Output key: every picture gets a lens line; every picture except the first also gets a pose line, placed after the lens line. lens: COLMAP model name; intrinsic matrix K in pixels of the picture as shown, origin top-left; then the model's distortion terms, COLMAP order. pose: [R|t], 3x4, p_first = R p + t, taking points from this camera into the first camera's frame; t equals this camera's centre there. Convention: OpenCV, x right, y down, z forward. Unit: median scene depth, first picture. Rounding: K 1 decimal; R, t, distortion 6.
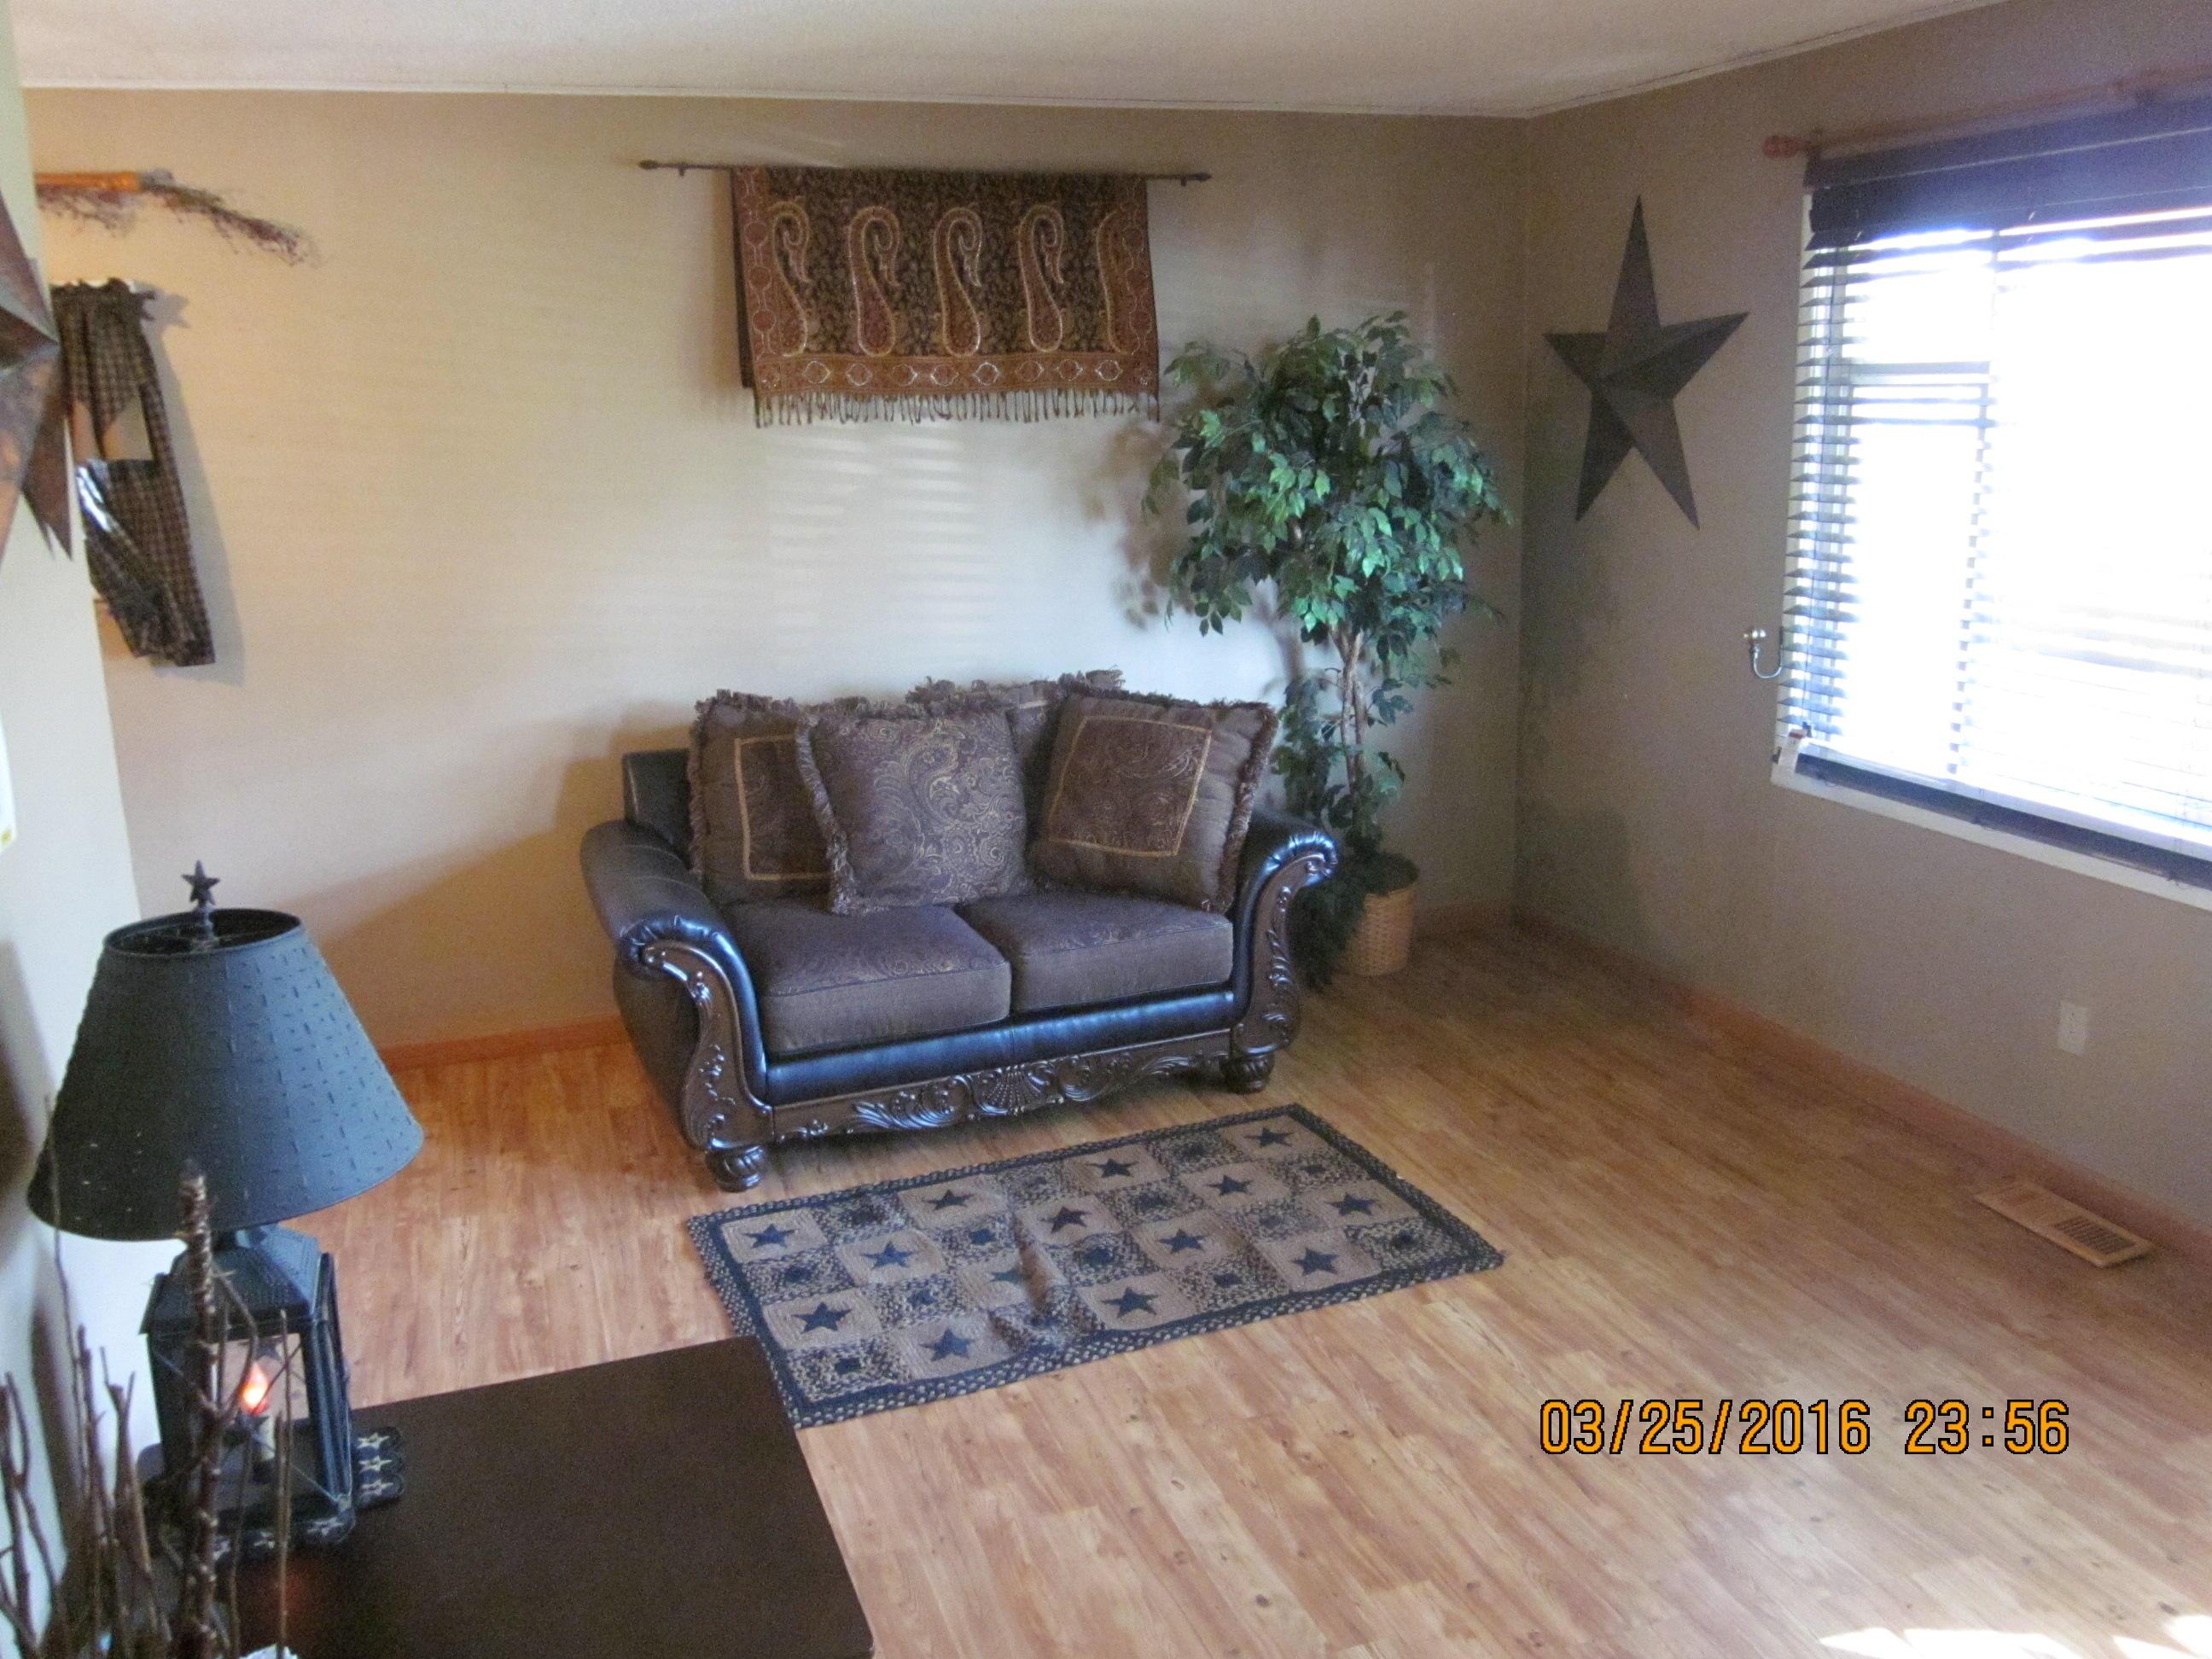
lens RADIAL K [[1833.2, 0, 1100.4], [0, 1833.2, 823.4], [0, 0, 1]] dist [-0.050929, 0.028355]
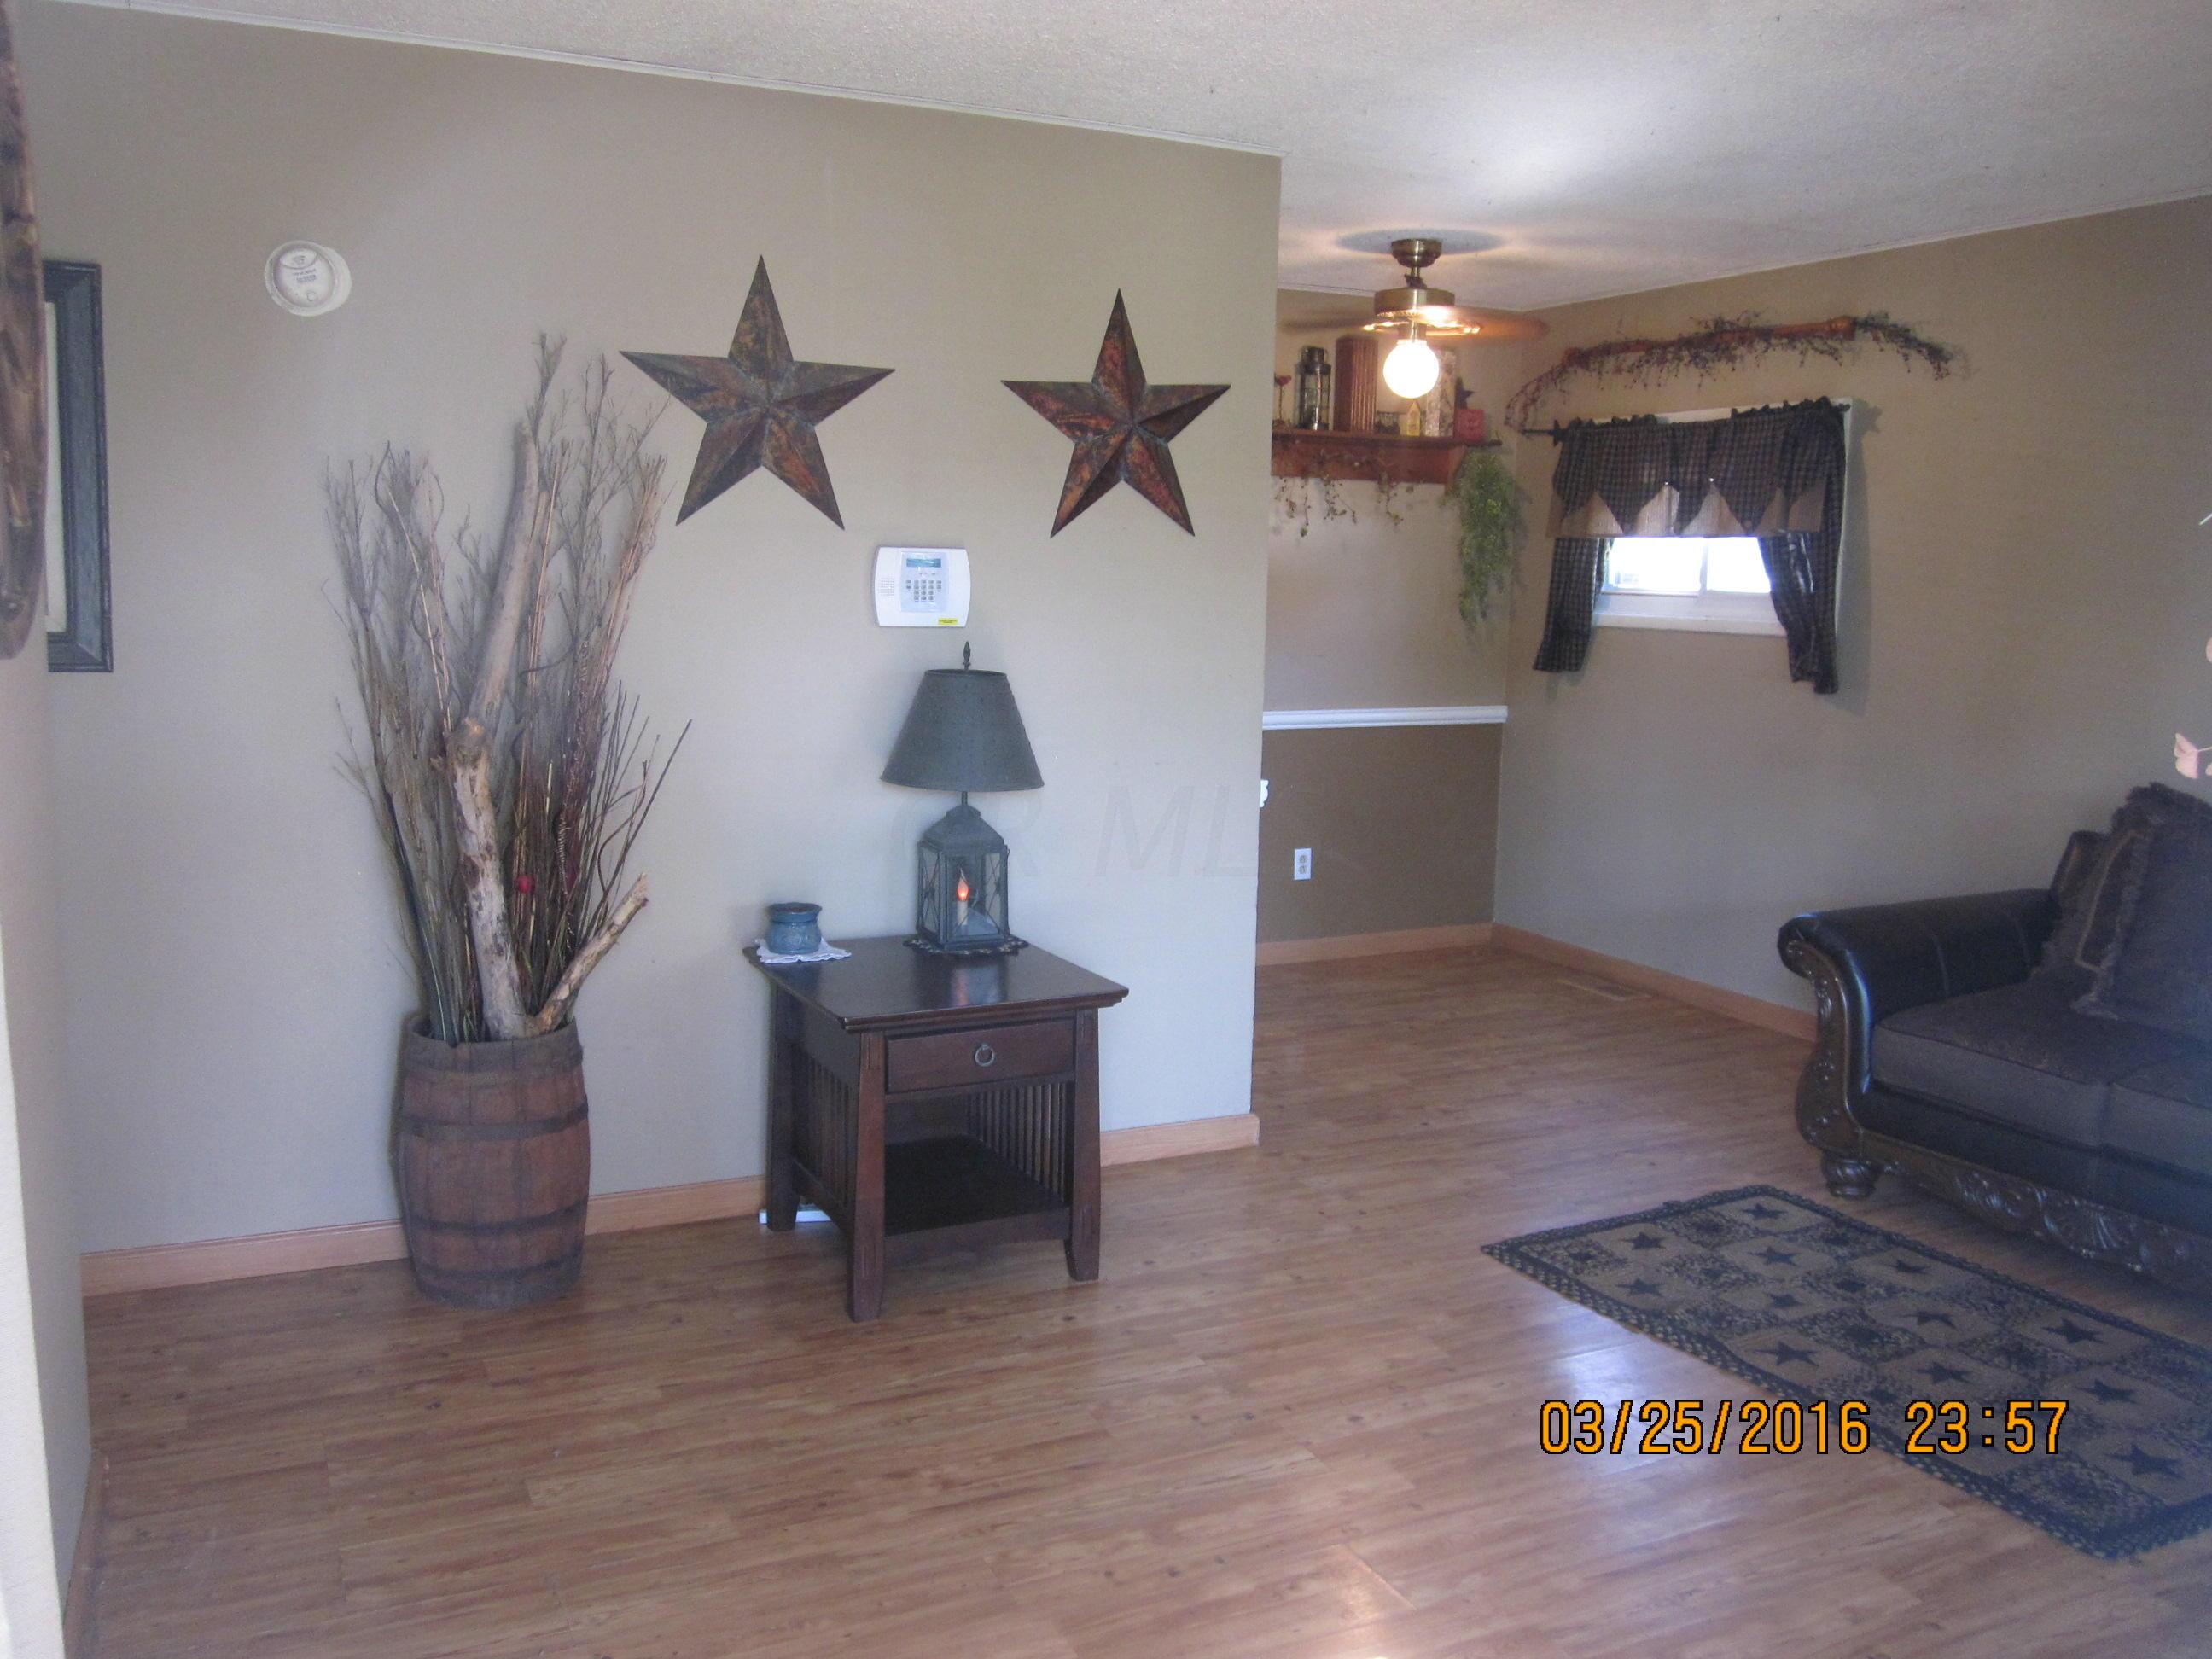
lens RADIAL K [[1833.2, 0, 1095.8], [0, 1833.2, 827.7], [0, 0, 1]] dist [-0.050929, 0.028355]
pose [[0.119974, 0.177185, -0.976838, 0.853575], [-0.238386, 0.960299, 0.144907, -0.070002], [0.963732, 0.215479, 0.157449, 0.380386]]
